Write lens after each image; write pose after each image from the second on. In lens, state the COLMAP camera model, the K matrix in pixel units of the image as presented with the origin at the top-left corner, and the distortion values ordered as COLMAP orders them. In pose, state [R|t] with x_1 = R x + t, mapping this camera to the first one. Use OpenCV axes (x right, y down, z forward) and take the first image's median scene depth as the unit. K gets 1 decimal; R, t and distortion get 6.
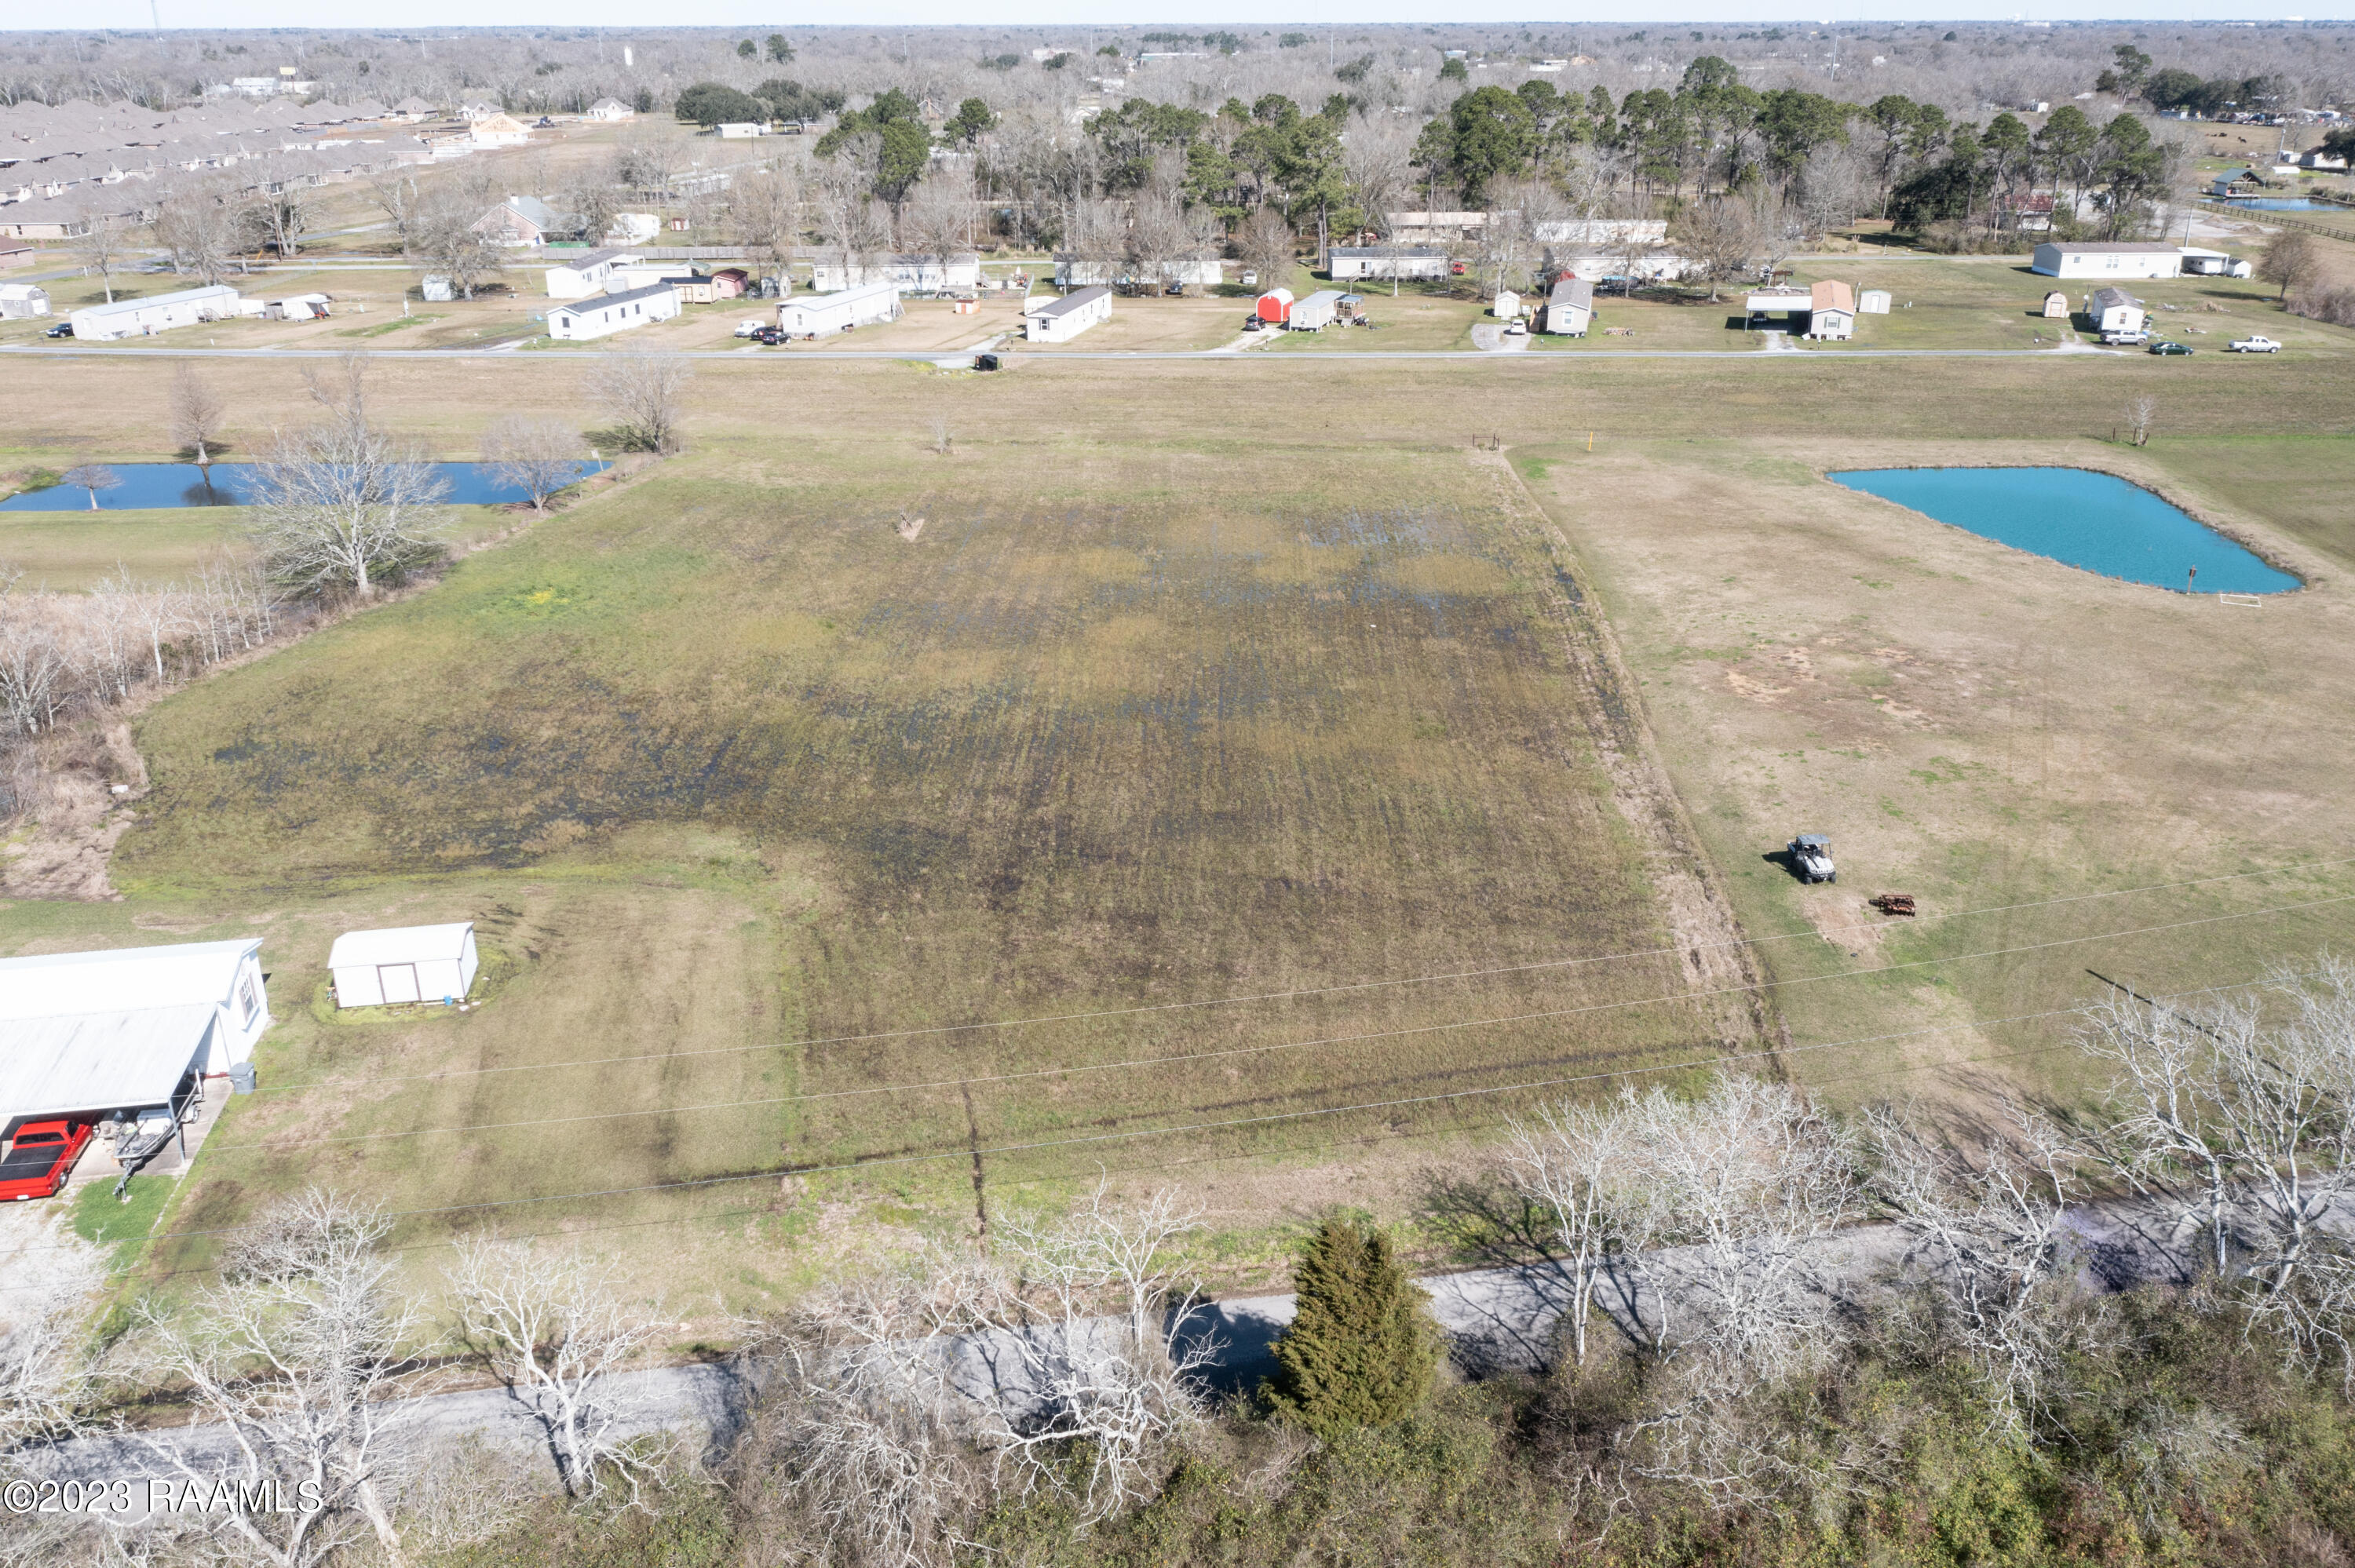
lens RADIAL K [[1848.9, 0, 1177.5], [0, 1848.9, 784.0], [0, 0, 1]] dist [-0.008423, 0.007075]
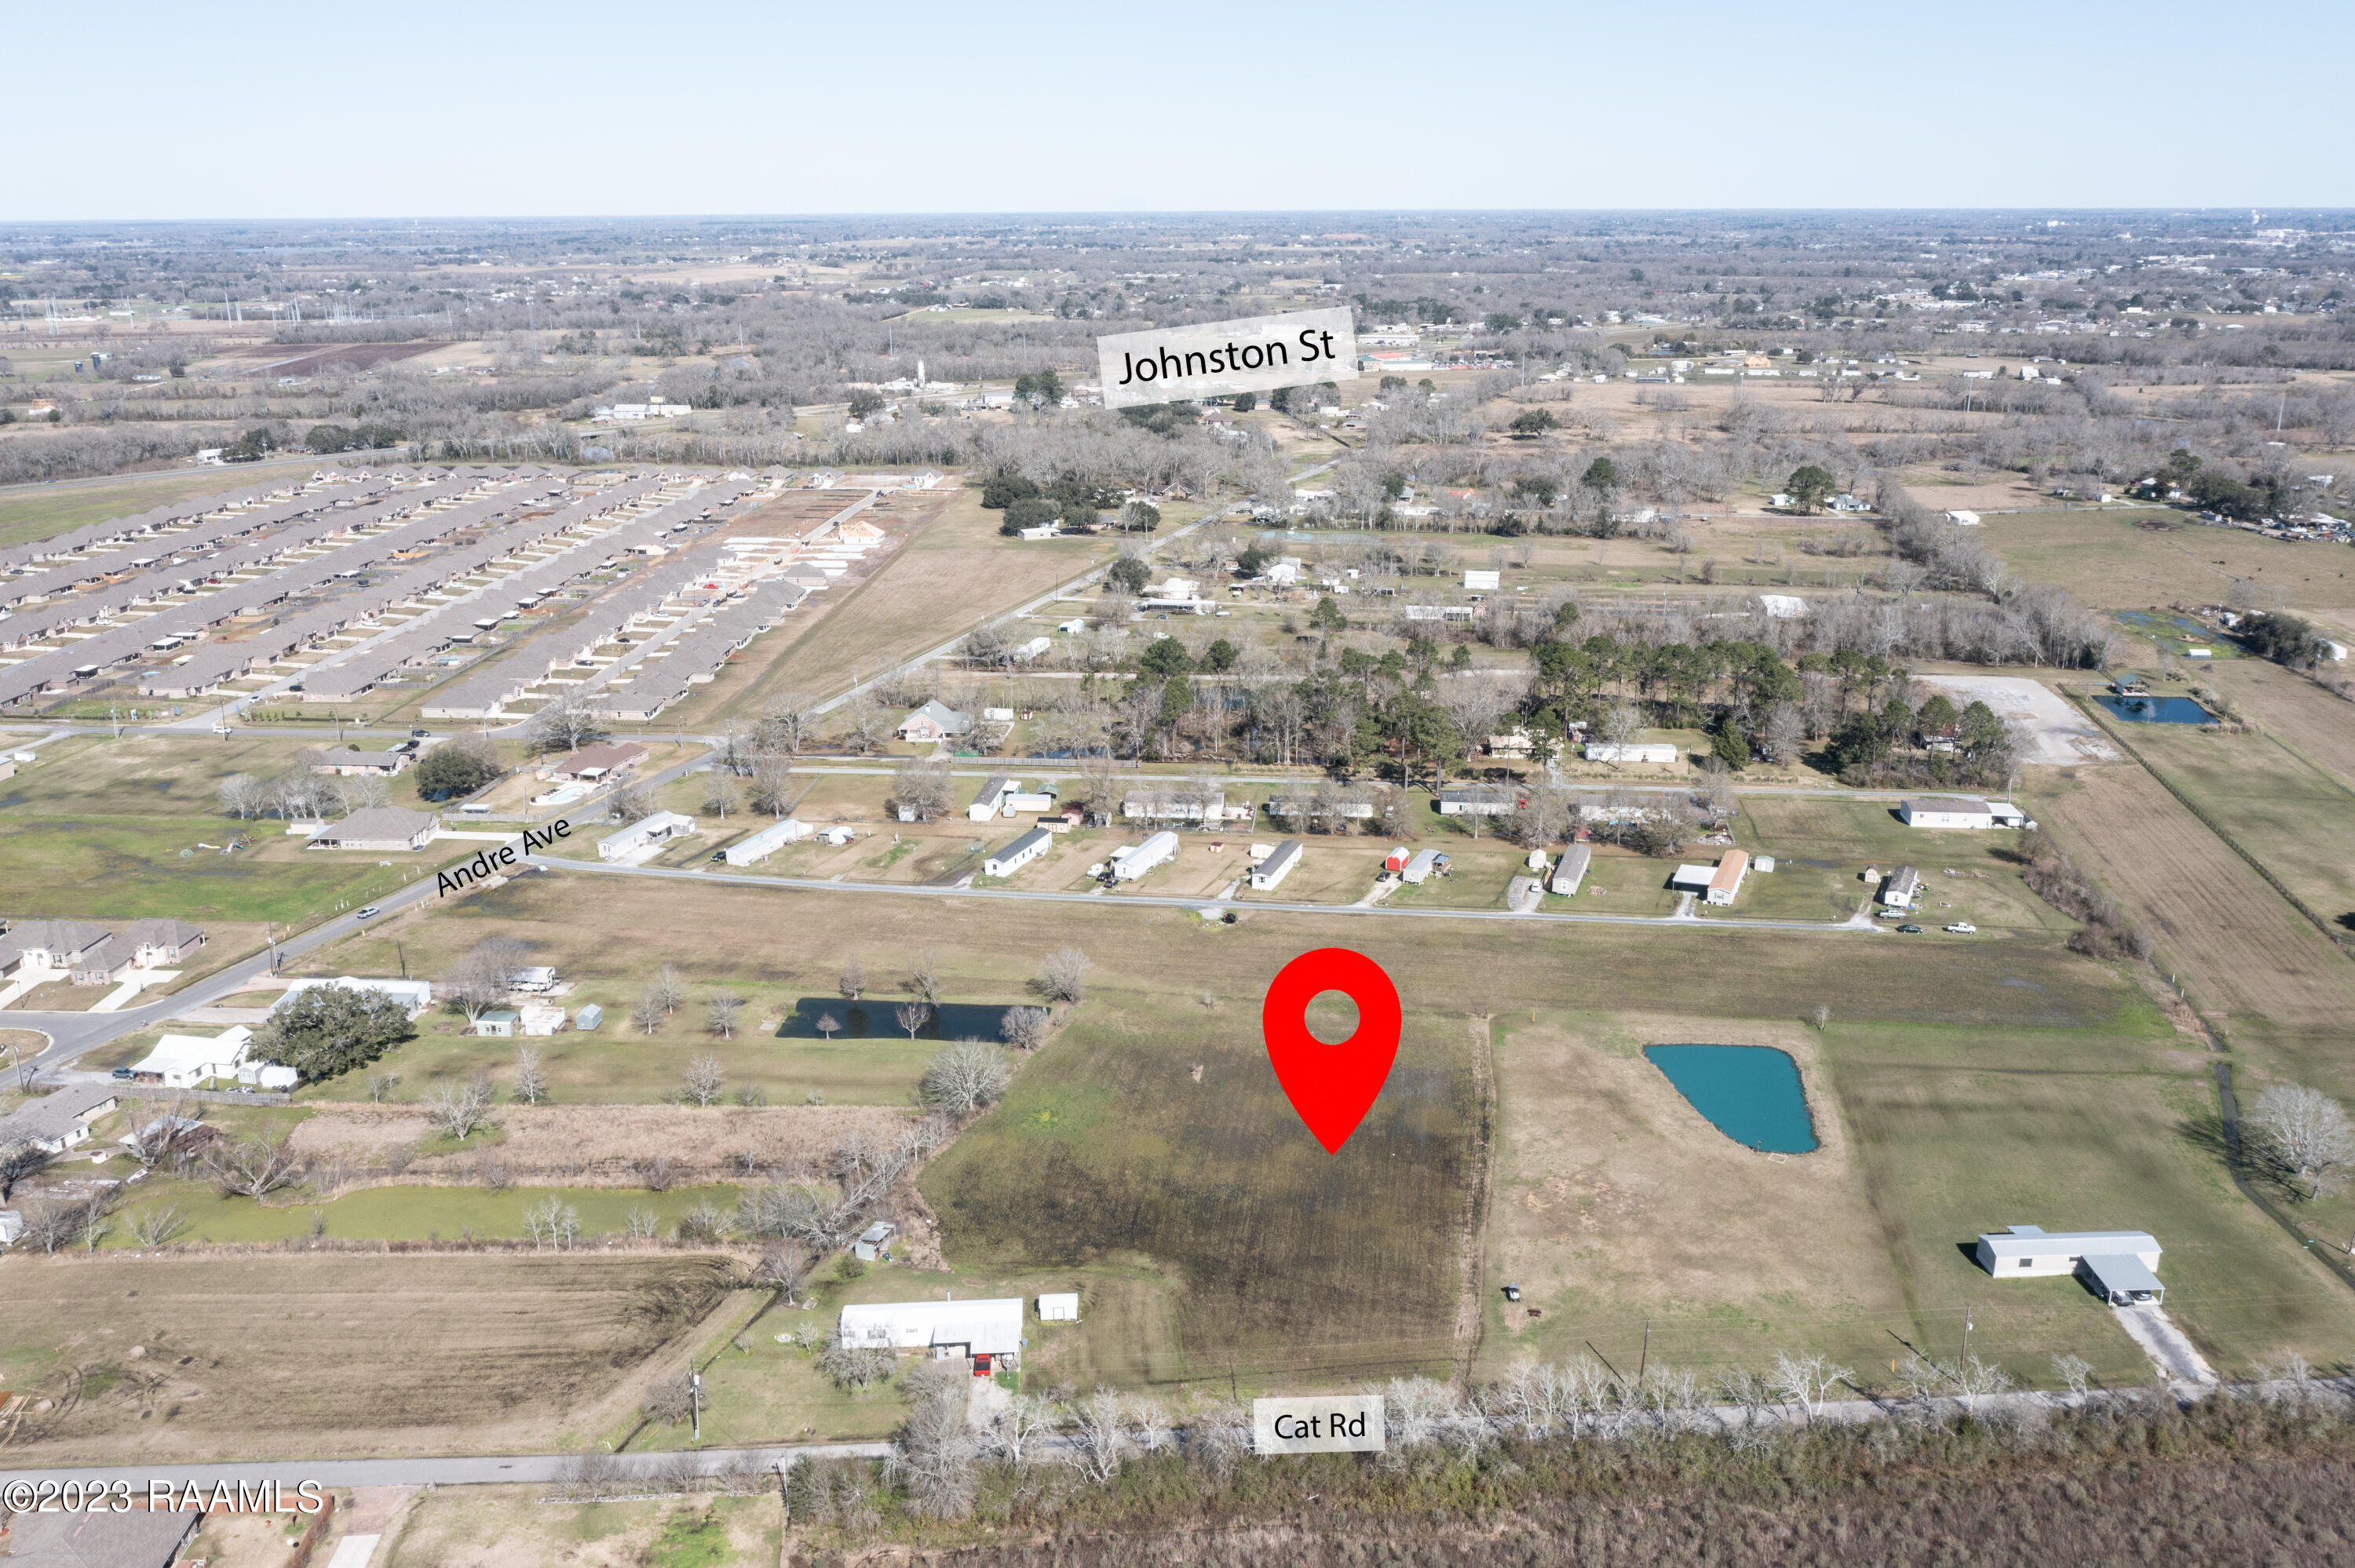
lens RADIAL K [[1848.9, 0, 1177.5], [0, 1848.9, 784.0], [0, 0, 1]] dist [-0.008423, 0.007075]
pose [[0.993244, 0.031826, -0.111593, 0.091859], [-0.041743, 0.995273, -0.087689, -0.394036], [0.108275, 0.091755, 0.989878, -1.663716]]
